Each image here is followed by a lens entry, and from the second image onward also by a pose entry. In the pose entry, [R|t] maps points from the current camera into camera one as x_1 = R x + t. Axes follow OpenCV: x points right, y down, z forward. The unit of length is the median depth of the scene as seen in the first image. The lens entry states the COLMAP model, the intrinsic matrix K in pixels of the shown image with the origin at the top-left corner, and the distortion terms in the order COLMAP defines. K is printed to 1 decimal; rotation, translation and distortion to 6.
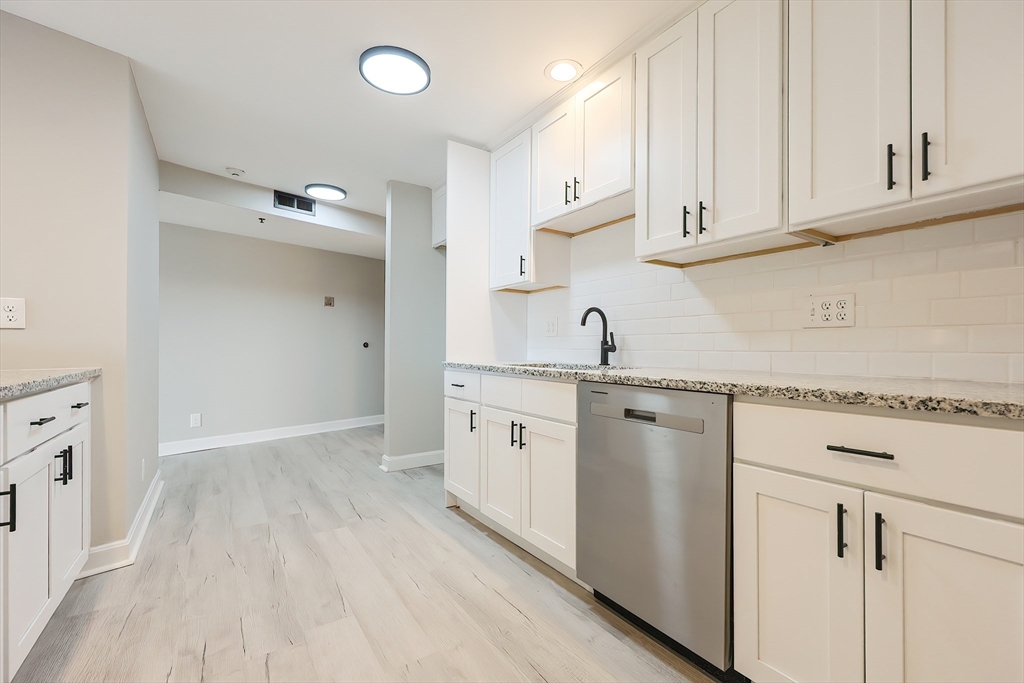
lens RADIAL K [[439.0, 0, 513.8], [0, 439.0, 347.4], [0, 0, 1]] dist [-0.000872, 0.000089]
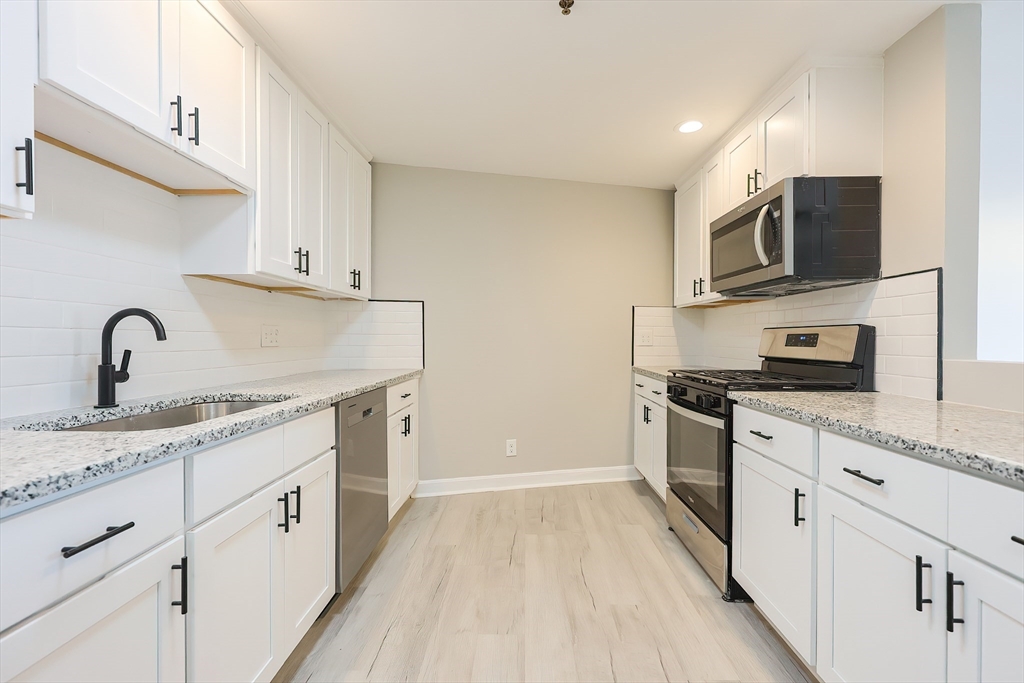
lens RADIAL K [[439.9, 0, 515.0], [0, 439.9, 341.9], [0, 0, 1]] dist [0.000792, -0.000030]
pose [[-0.814220, -0.008548, 0.580493, -0.575106], [-0.005109, 0.999958, 0.007559, -0.053241], [-0.580533, 0.003189, -0.814230, 1.181800]]
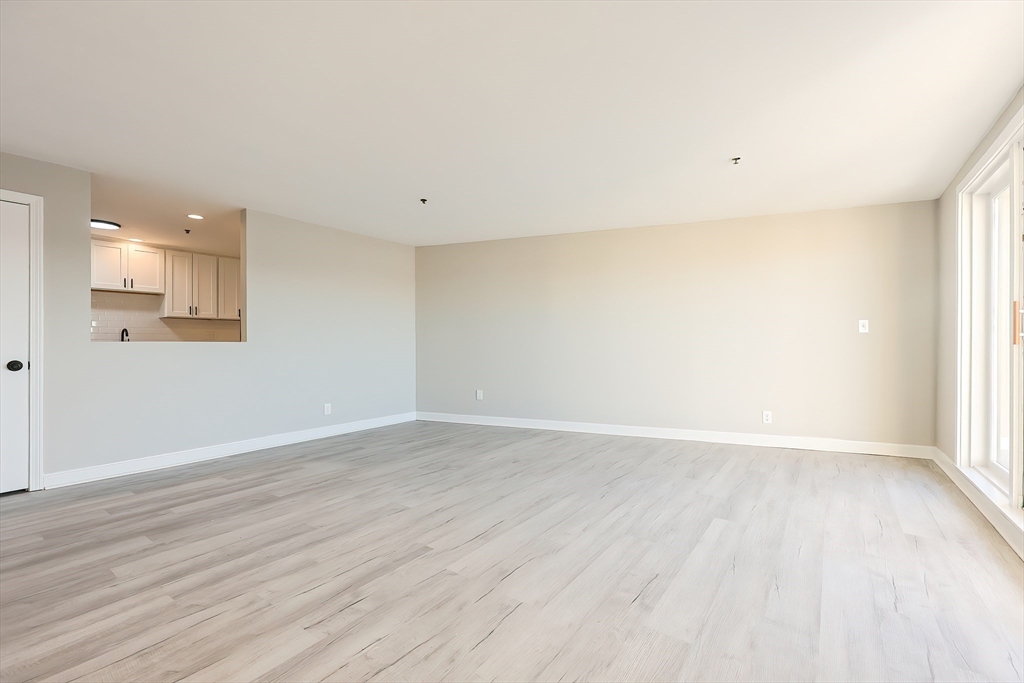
lens RADIAL K [[433.7, 0, 518.9], [0, 433.7, 342.7], [0, 0, 1]] dist [0.001137, -0.000063]
pose [[-0.342796, -0.008181, 0.939374, -2.872394], [-0.004035, 0.999966, 0.007236, -0.040159], [-0.939401, -0.001310, -0.342817, -0.252698]]
